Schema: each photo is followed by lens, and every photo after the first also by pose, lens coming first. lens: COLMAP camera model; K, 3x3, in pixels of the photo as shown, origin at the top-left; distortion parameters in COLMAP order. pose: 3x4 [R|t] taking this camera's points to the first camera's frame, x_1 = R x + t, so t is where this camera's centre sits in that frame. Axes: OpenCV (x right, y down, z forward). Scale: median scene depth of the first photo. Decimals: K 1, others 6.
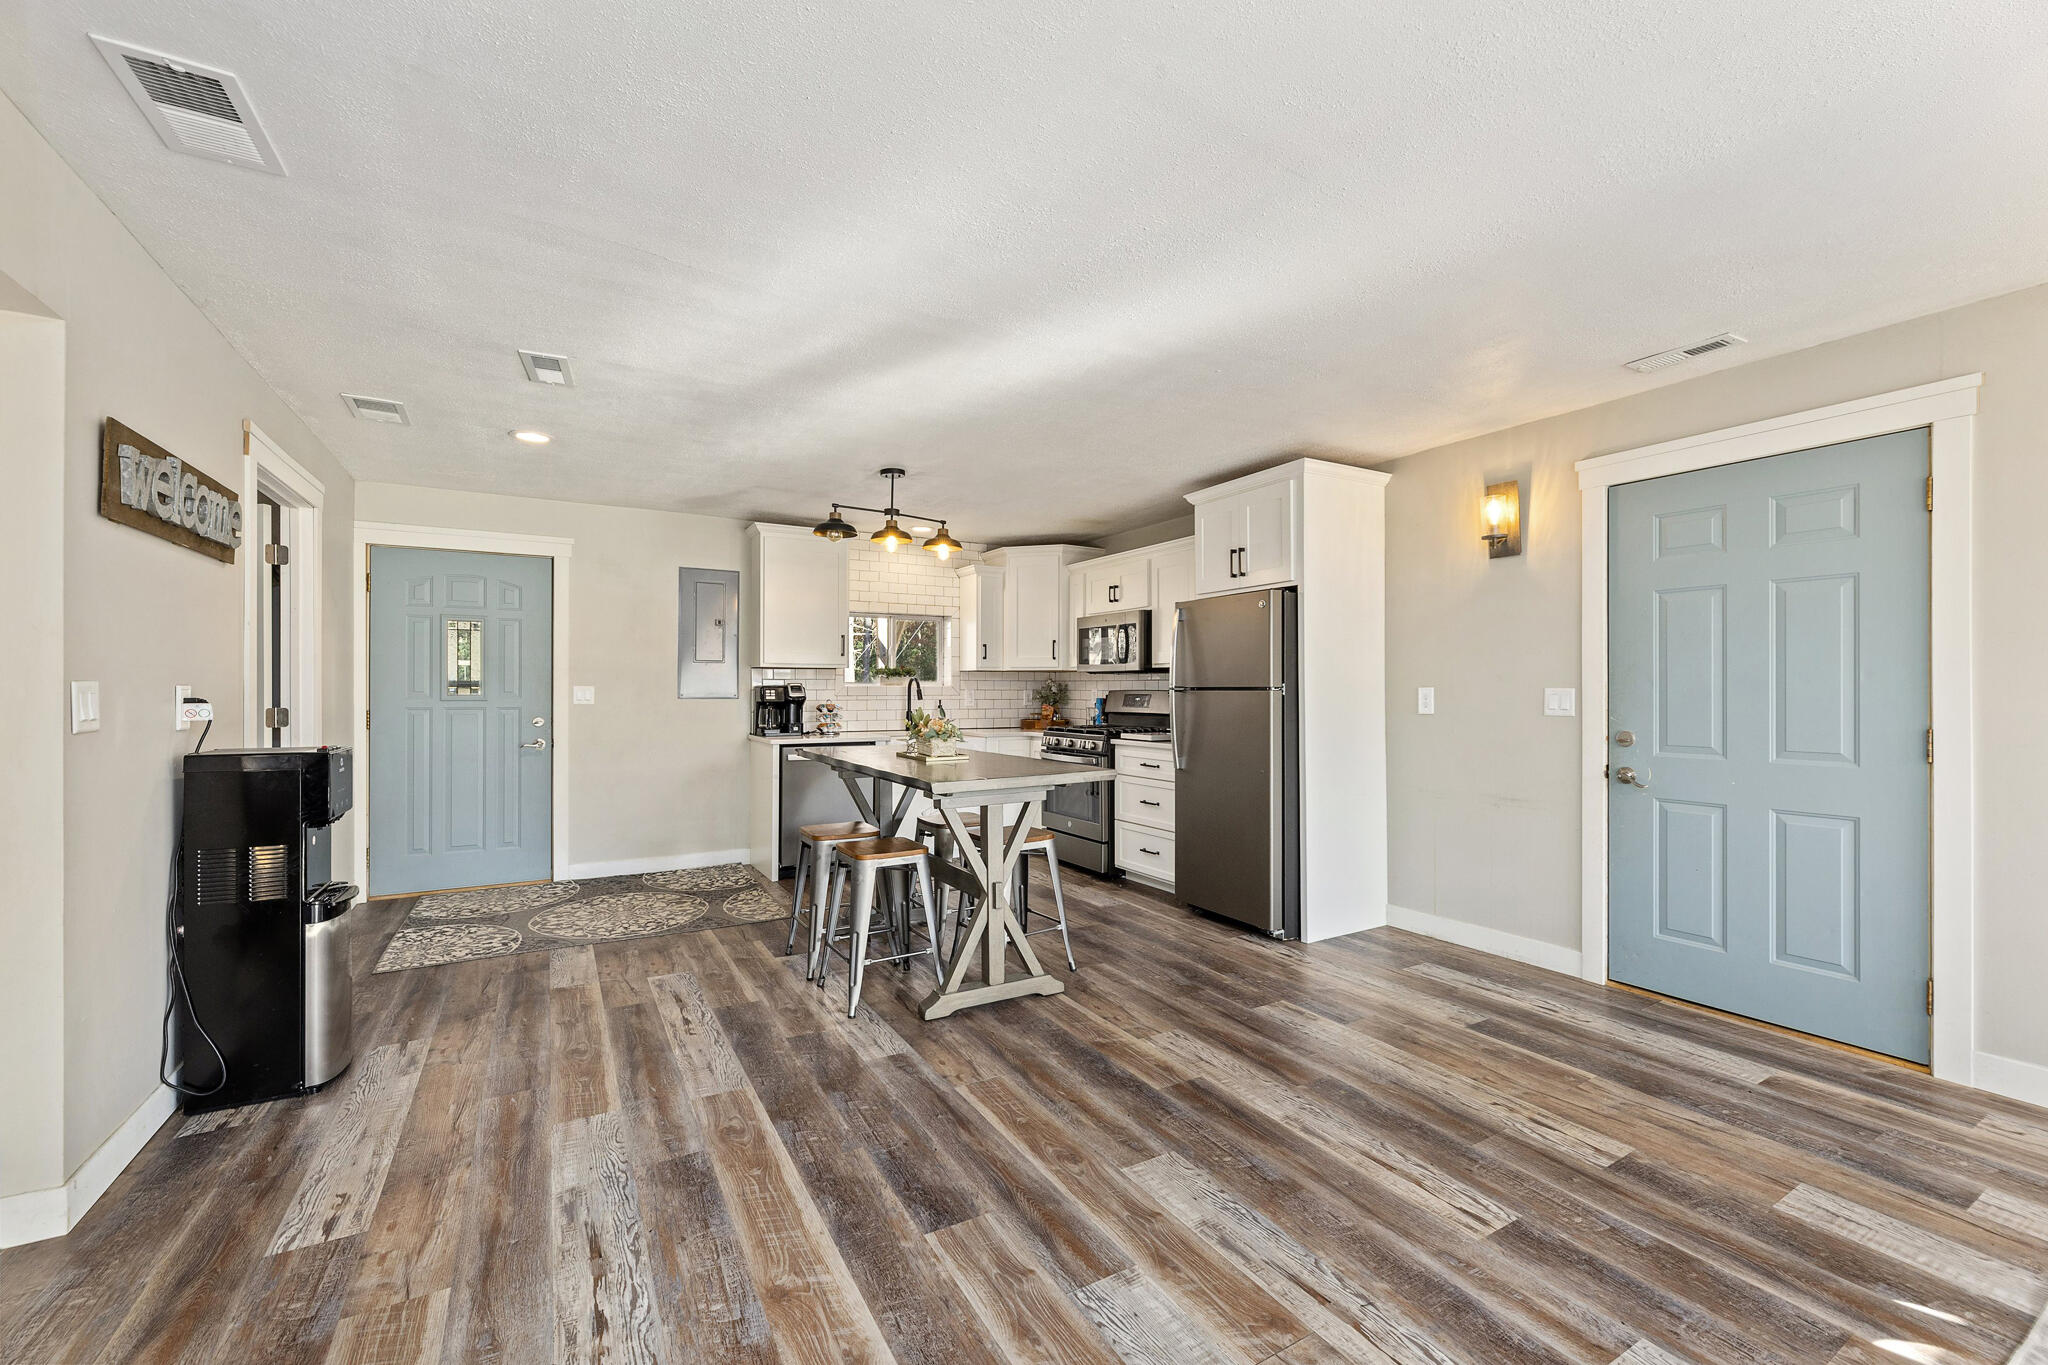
lens RADIAL K [[849.1, 0, 1023.7], [0, 849.1, 670.4], [0, 0, 1]] dist [-0.000352, -0.000131]
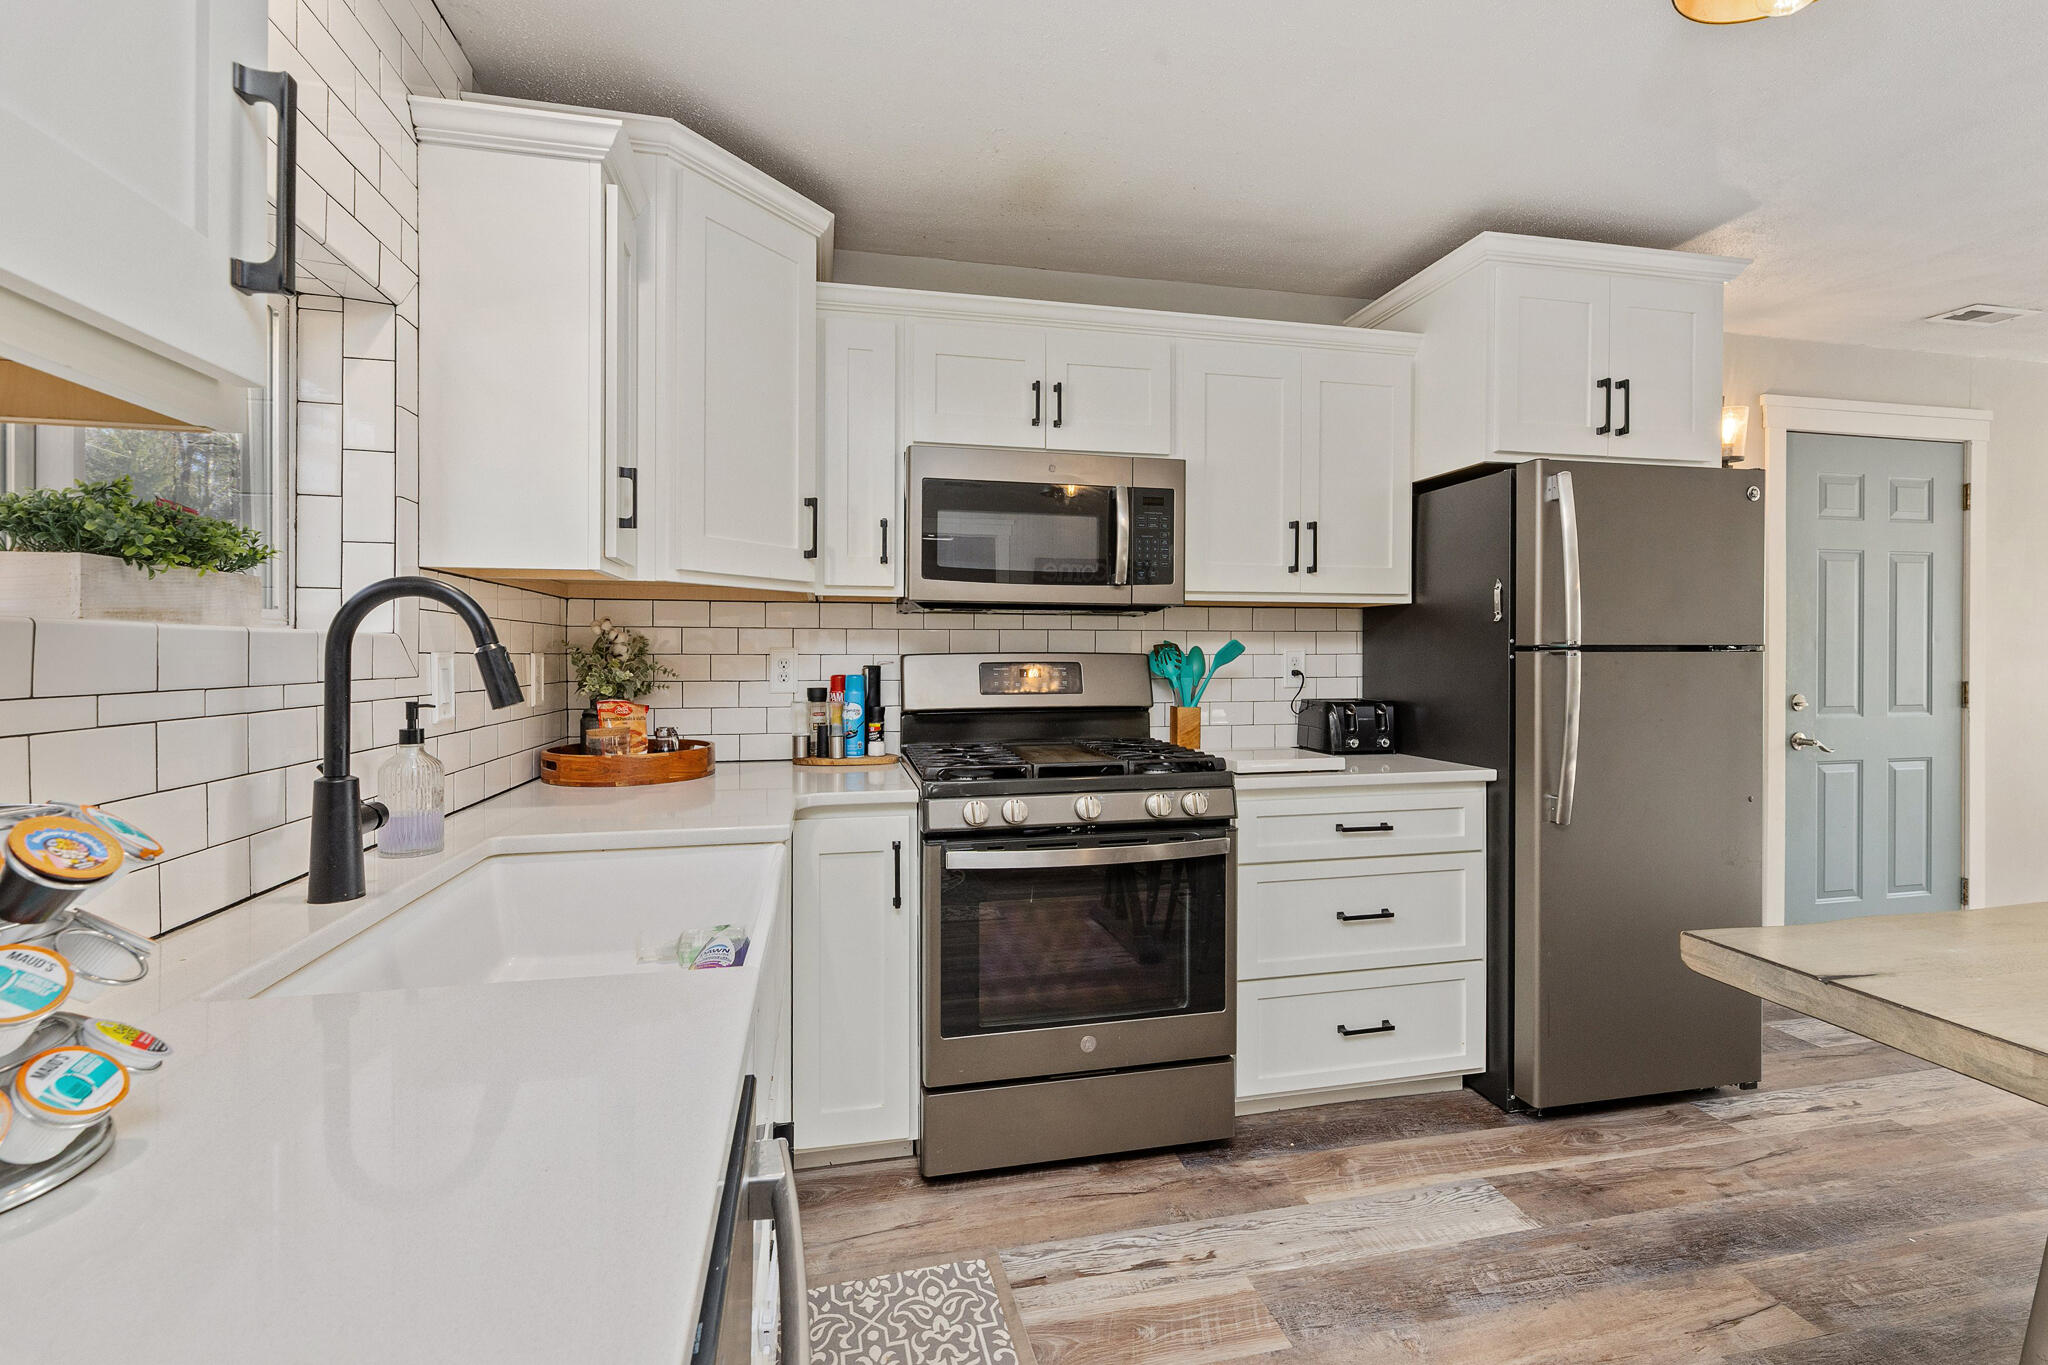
lens RADIAL K [[881.0, 0, 1021.3], [0, 881.0, 656.0], [0, 0, 1]] dist [0.001046, 0.000176]
pose [[0.298101, -0.000754, 0.954534, -0.399488], [-0.017766, 0.999822, 0.006339, 0.031382], [-0.954369, -0.018848, 0.298035, 1.264918]]
